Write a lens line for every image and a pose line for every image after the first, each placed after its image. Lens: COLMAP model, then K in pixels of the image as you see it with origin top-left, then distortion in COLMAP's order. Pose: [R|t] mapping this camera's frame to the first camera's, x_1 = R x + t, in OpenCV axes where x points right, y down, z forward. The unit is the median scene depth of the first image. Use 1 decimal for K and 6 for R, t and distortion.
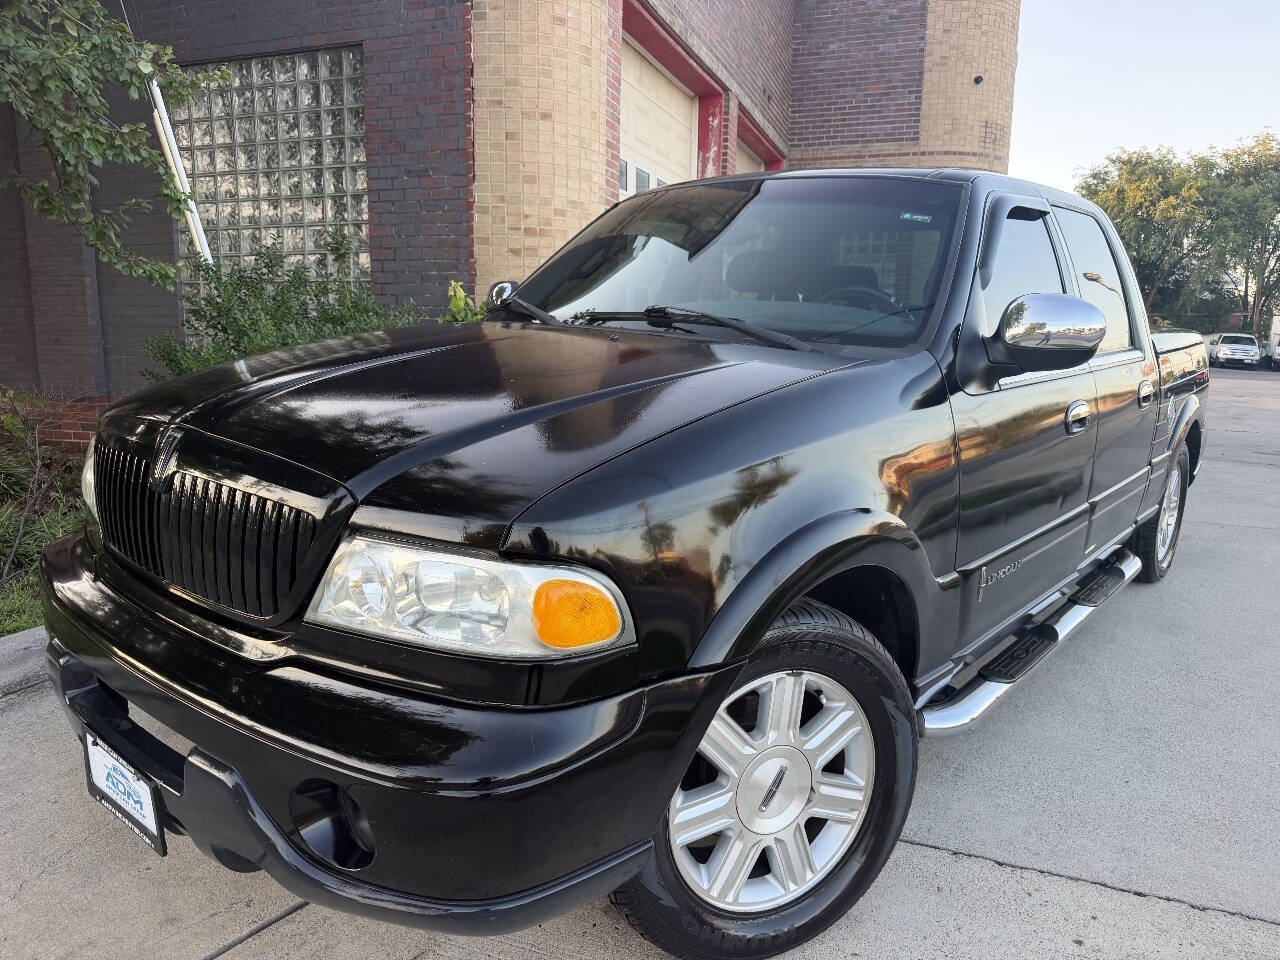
lens RADIAL K [[926.0, 0, 630.4], [0, 926.0, 486.8], [0, 0, 1]] dist [0.001975, -0.017011]
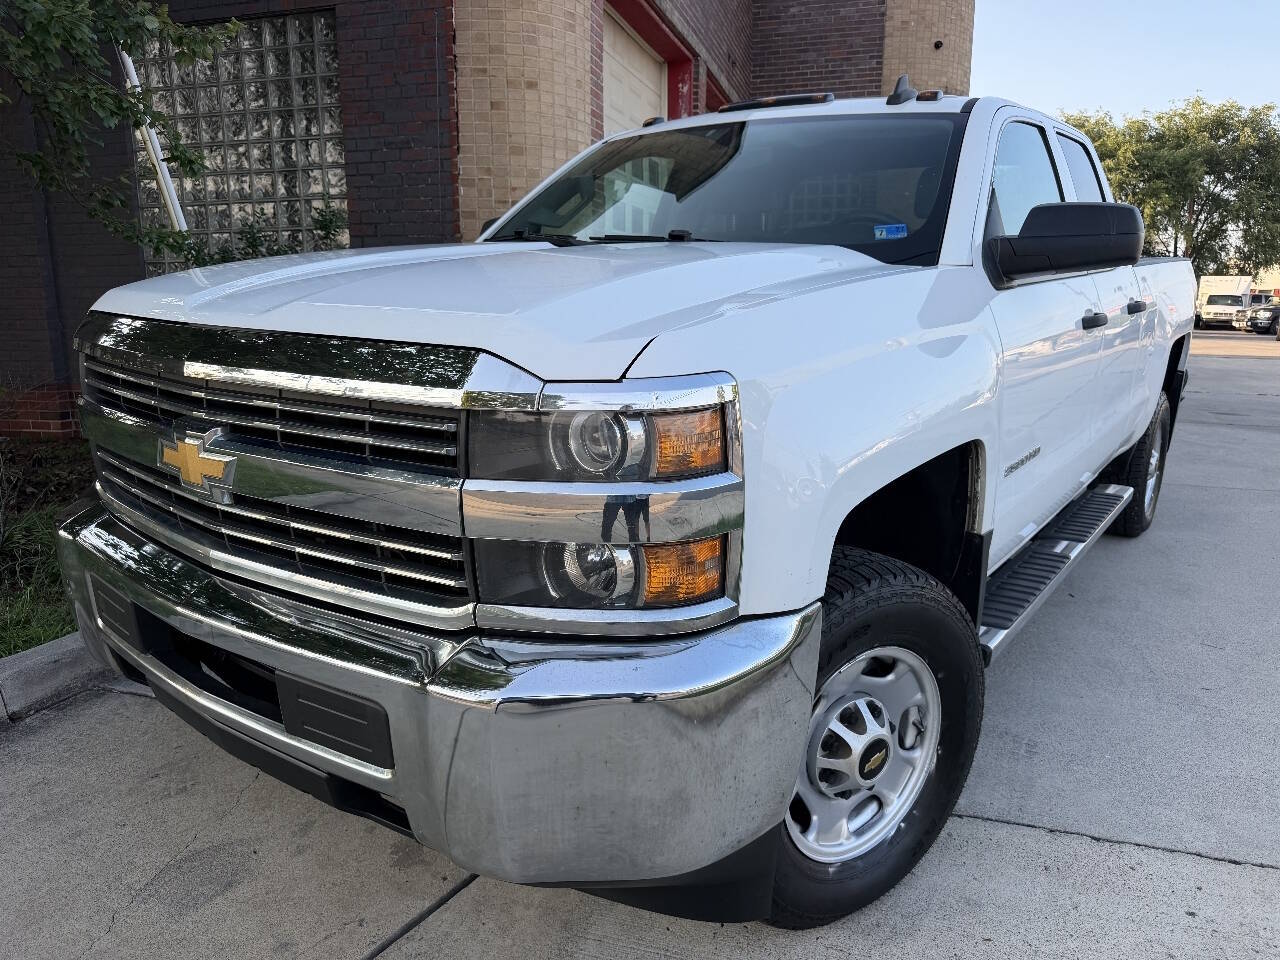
lens RADIAL K [[926.0, 0, 634.8], [0, 926.0, 491.7], [0, 0, 1]] dist [0.001975, -0.017011]
pose [[0.997635, -0.028560, 0.062516, -0.027929], [0.026150, 0.998895, 0.039039, -0.004926], [-0.063561, -0.037312, 0.997280, 0.005231]]
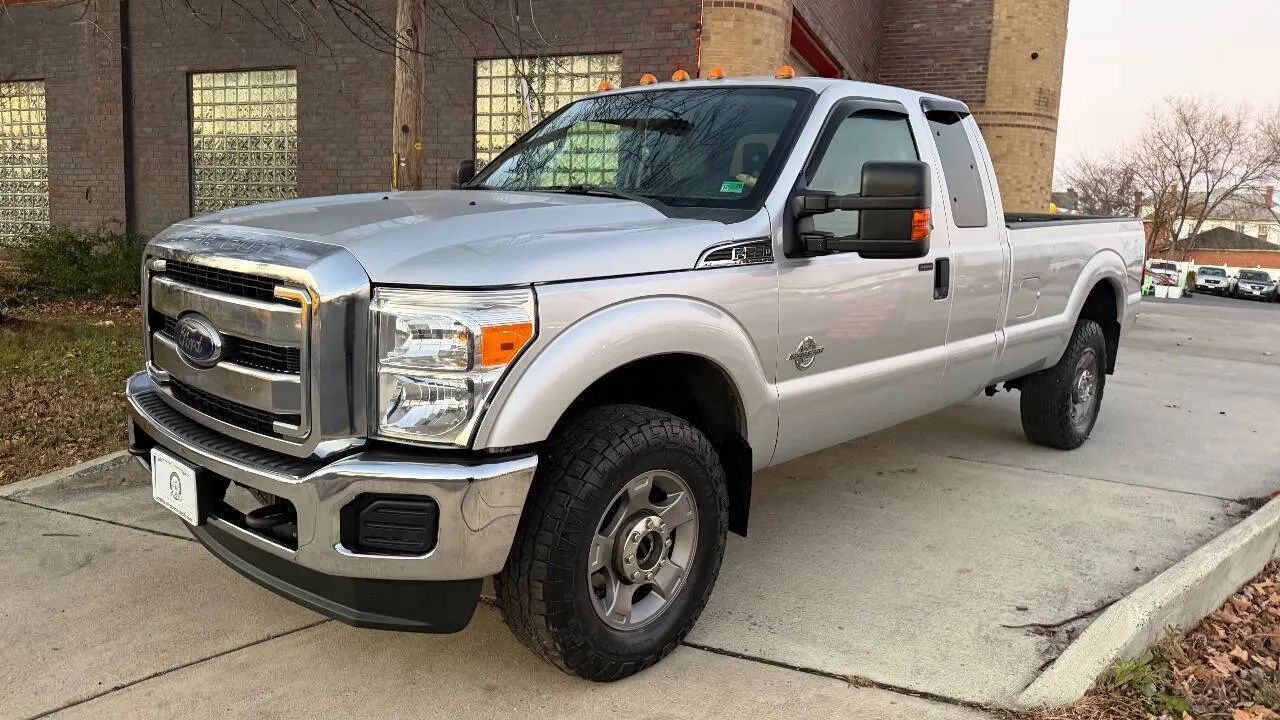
lens RADIAL K [[920.3, 0, 642.2], [0, 920.3, 362.3], [0, 0, 1]] dist [0.010775, -0.017750]
pose [[0.998860, 0.032502, -0.034961, -0.095528], [-0.034090, 0.998368, -0.045817, 0.047121], [0.033415, 0.046956, 0.998338, -0.239359]]
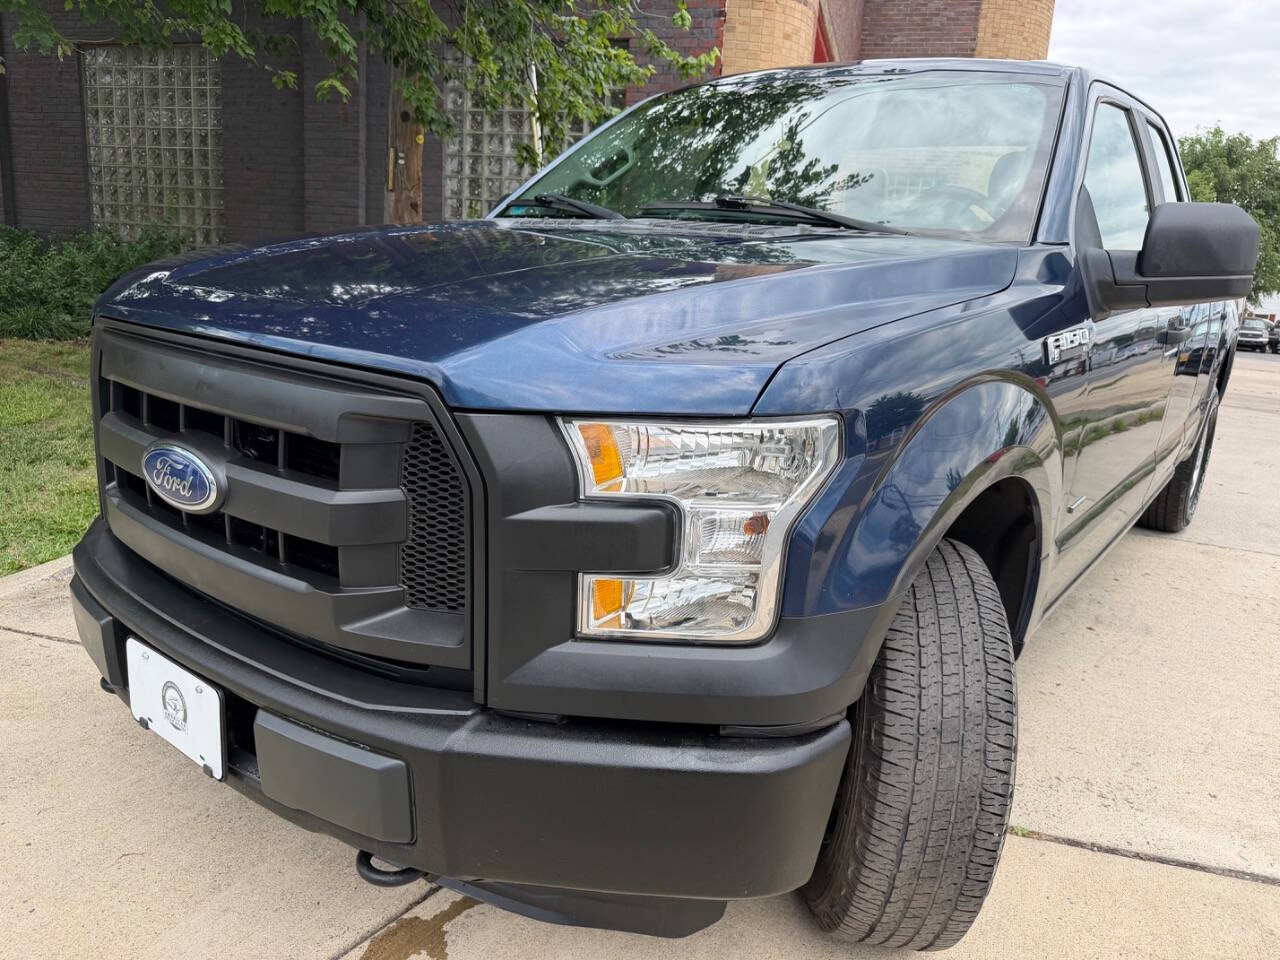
lens RADIAL K [[926.0, 0, 647.1], [0, 926.0, 482.1], [0, 0, 1]] dist [0.001975, -0.017011]
pose [[0.995719, 0.033159, 0.086282, -0.180594], [-0.037096, 0.998323, 0.044443, 0.038281], [-0.084664, -0.047453, 0.995279, -0.158358]]
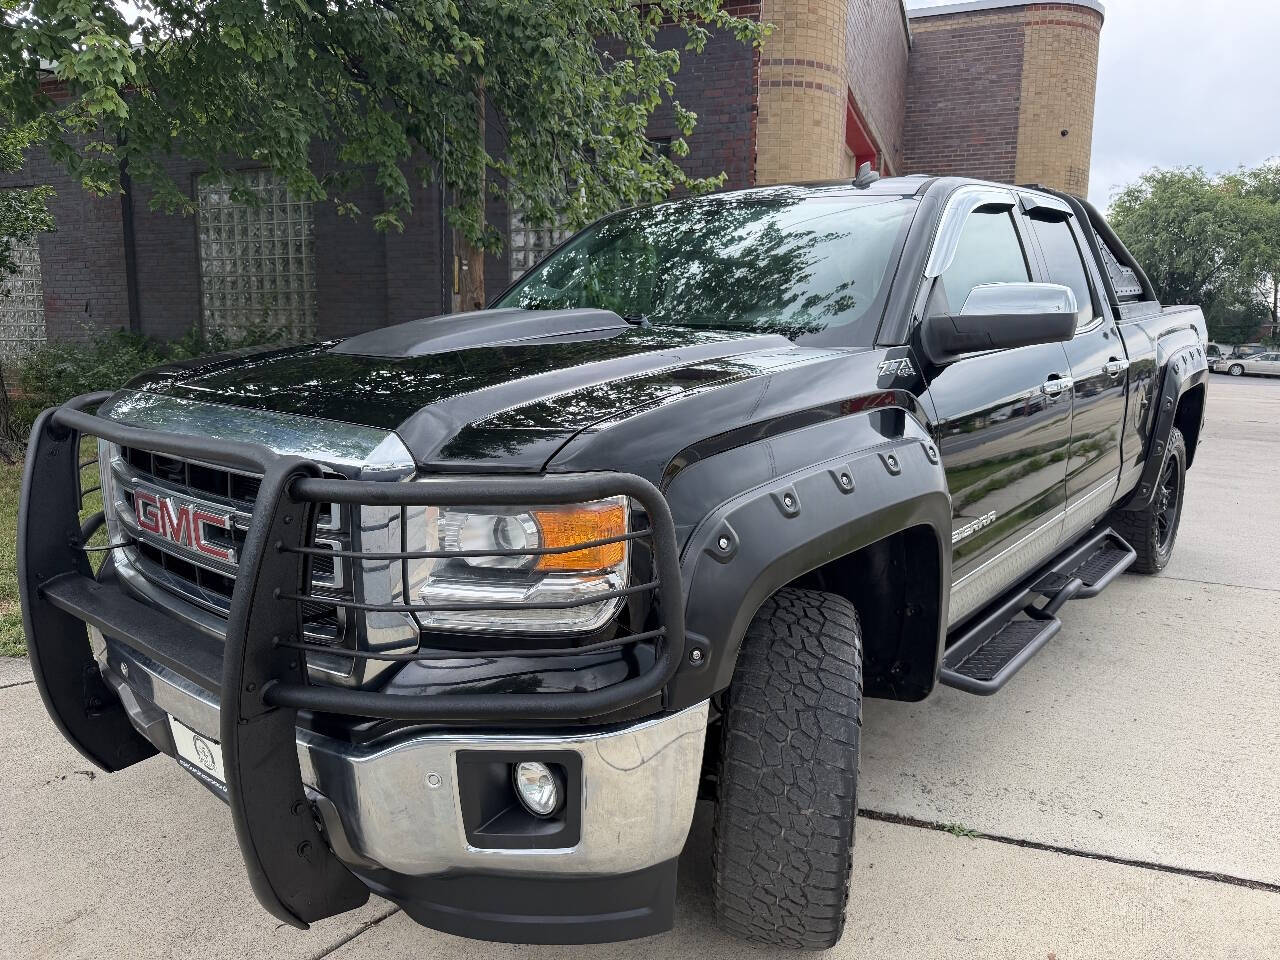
lens RADIAL K [[926.0, 0, 639.4], [0, 926.0, 479.1], [0, 0, 1]] dist [0.001975, -0.017011]
pose [[0.999905, -0.000994, -0.013776, -0.161903], [0.000700, 0.999772, -0.021331, 0.035343], [0.013794, 0.021320, 0.999678, -0.201733]]
